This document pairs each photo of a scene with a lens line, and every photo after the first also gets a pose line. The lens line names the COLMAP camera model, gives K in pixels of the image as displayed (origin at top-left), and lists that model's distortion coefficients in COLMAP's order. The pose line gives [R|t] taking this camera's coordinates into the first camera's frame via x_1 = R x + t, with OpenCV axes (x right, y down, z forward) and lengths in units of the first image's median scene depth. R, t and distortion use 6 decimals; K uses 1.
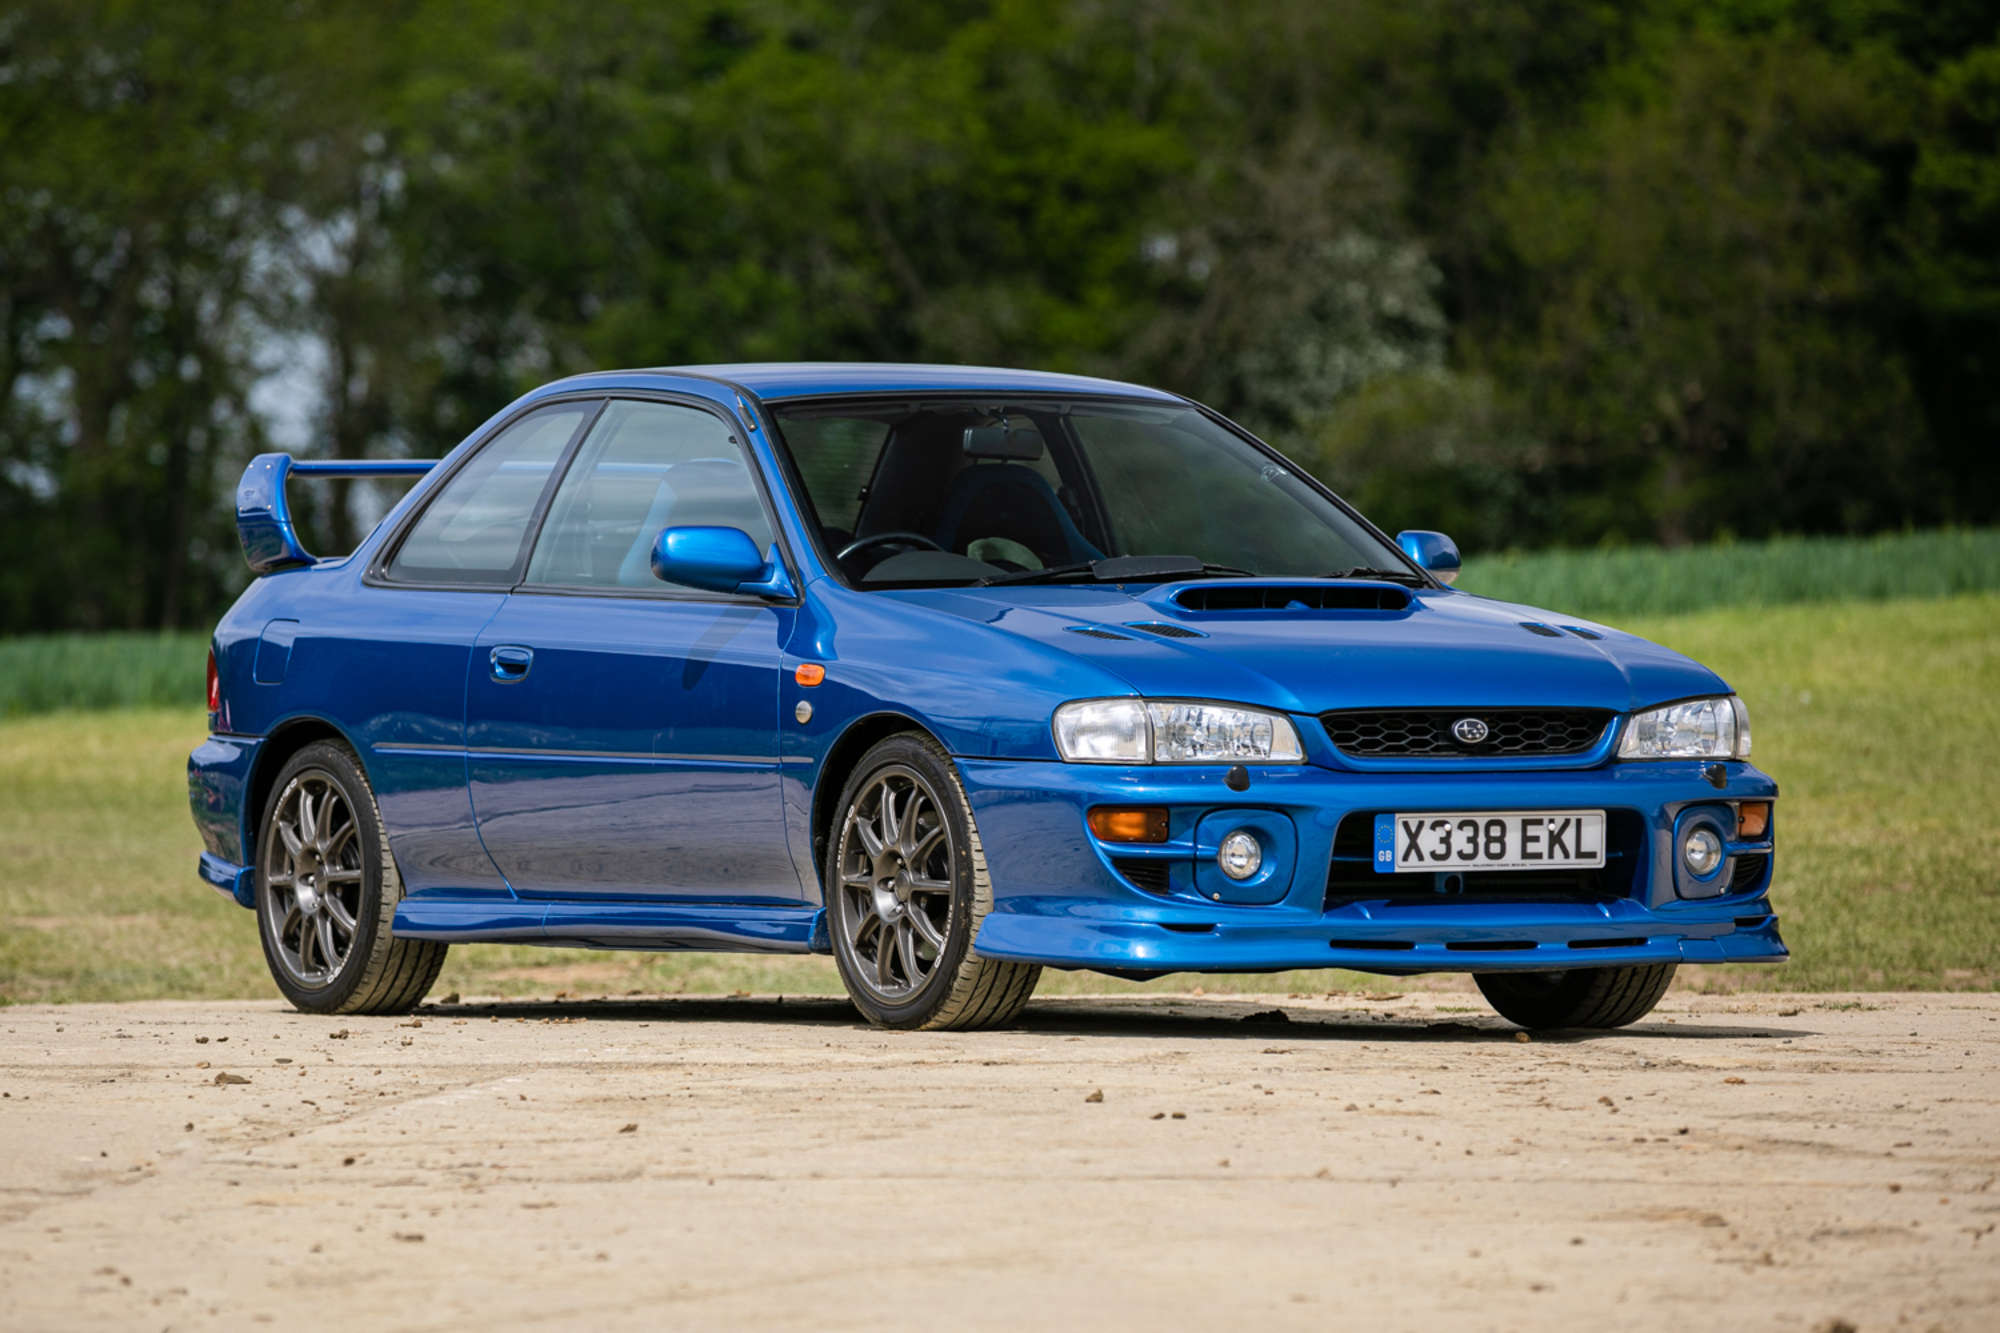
lens RADIAL K [[11537.3, 0, 1000.0], [0, 11537.3, 666.5], [0, 0, 1]] dist [0.658551, 15.408885]
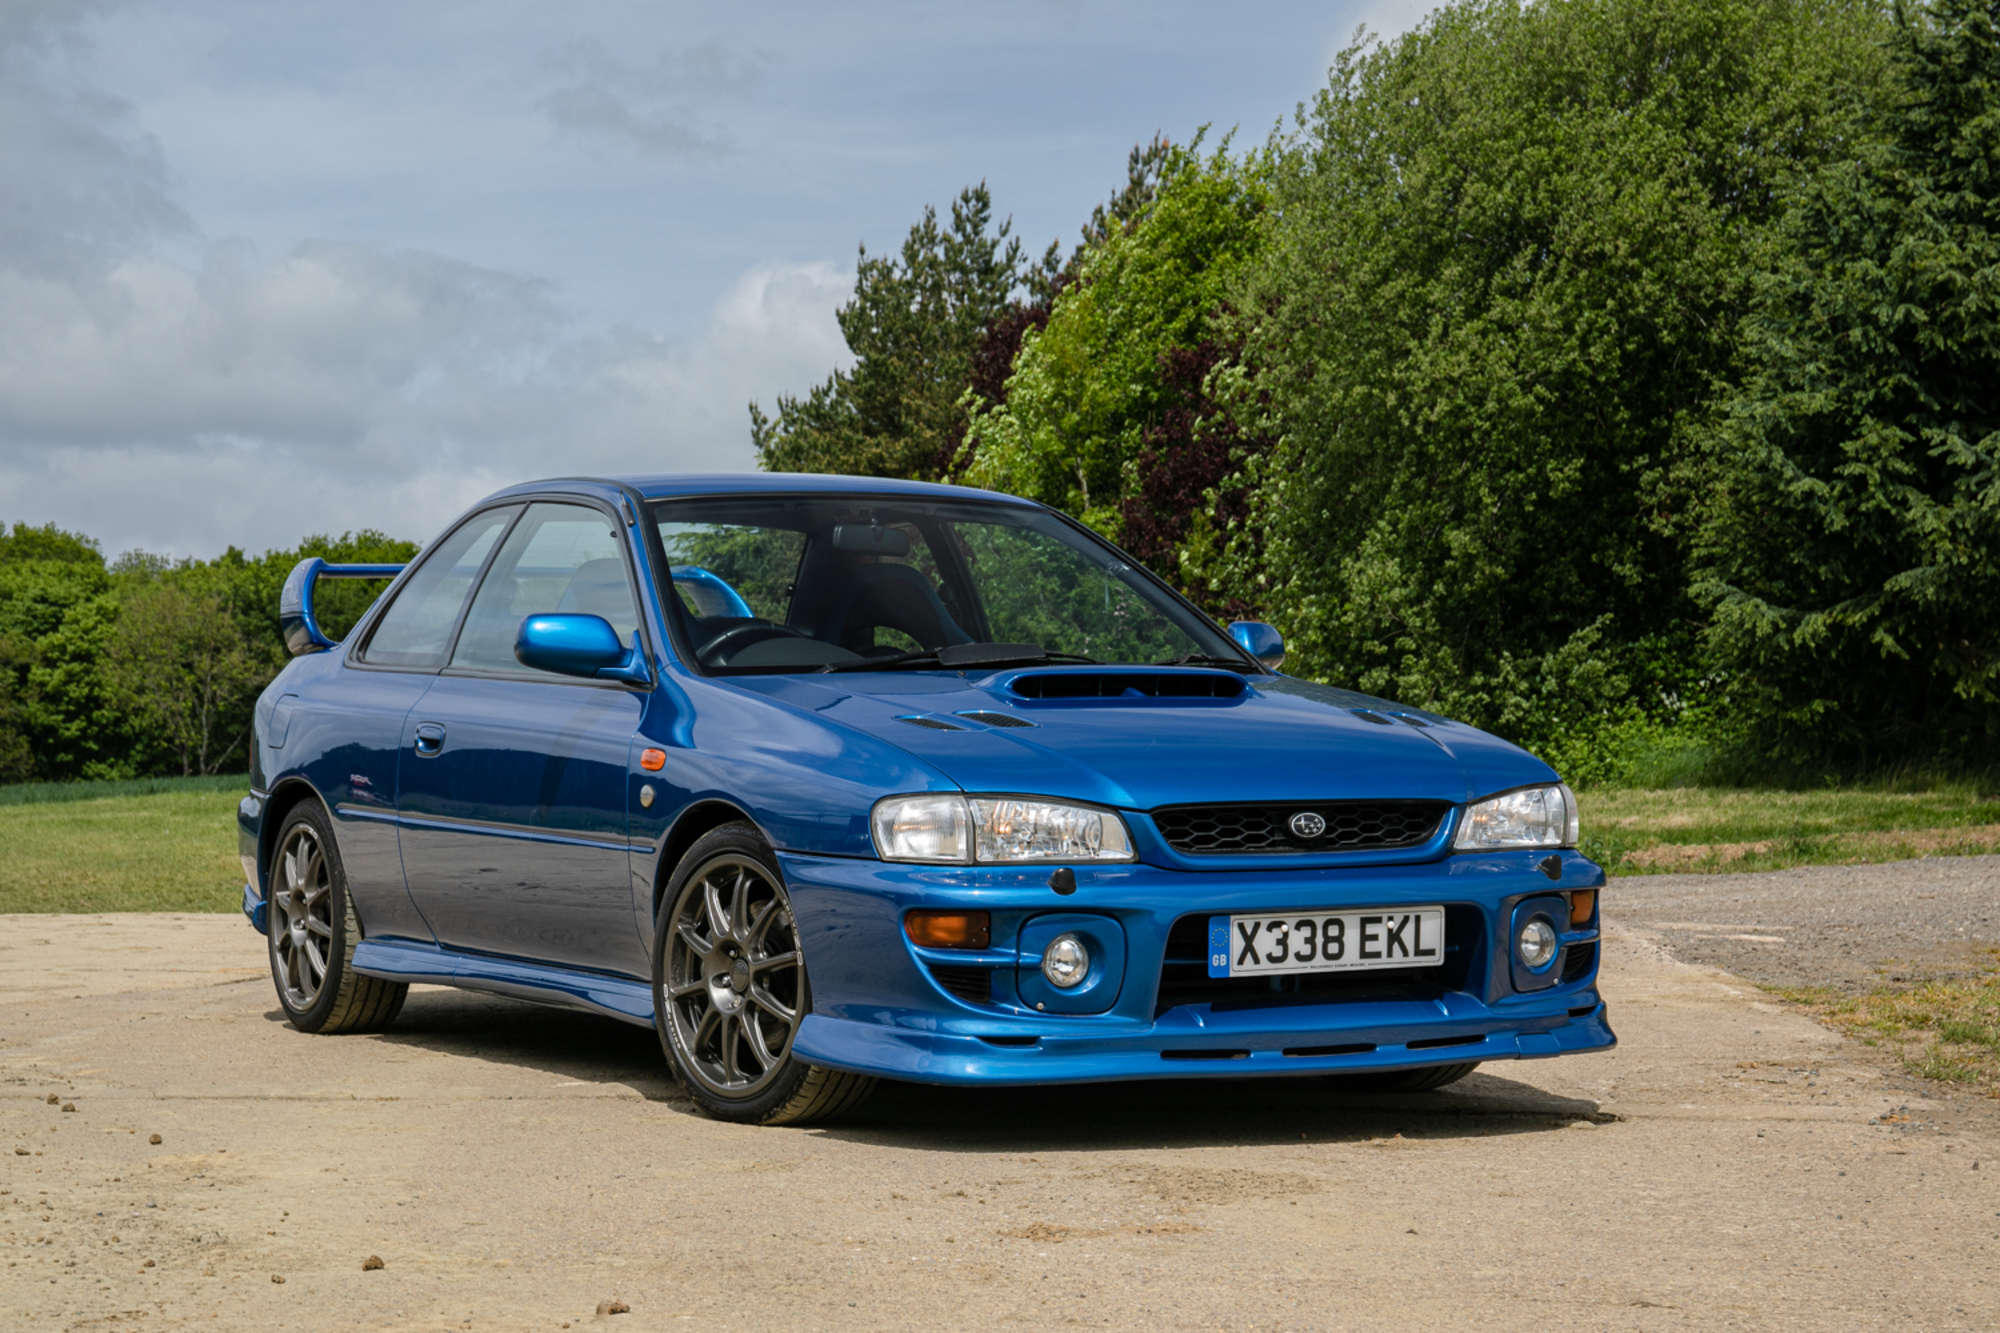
lens RADIAL K [[4101.4, 0, 1000.0], [0, 4101.4, 666.5], [0, 0, 1]] dist [-0.013484, 0.015363]
pose [[0.999857, 0.003975, -0.016424, 0.020575], [-0.004032, 0.999986, -0.003420, -0.006492], [0.016410, 0.003485, 0.999859, 0.656990]]
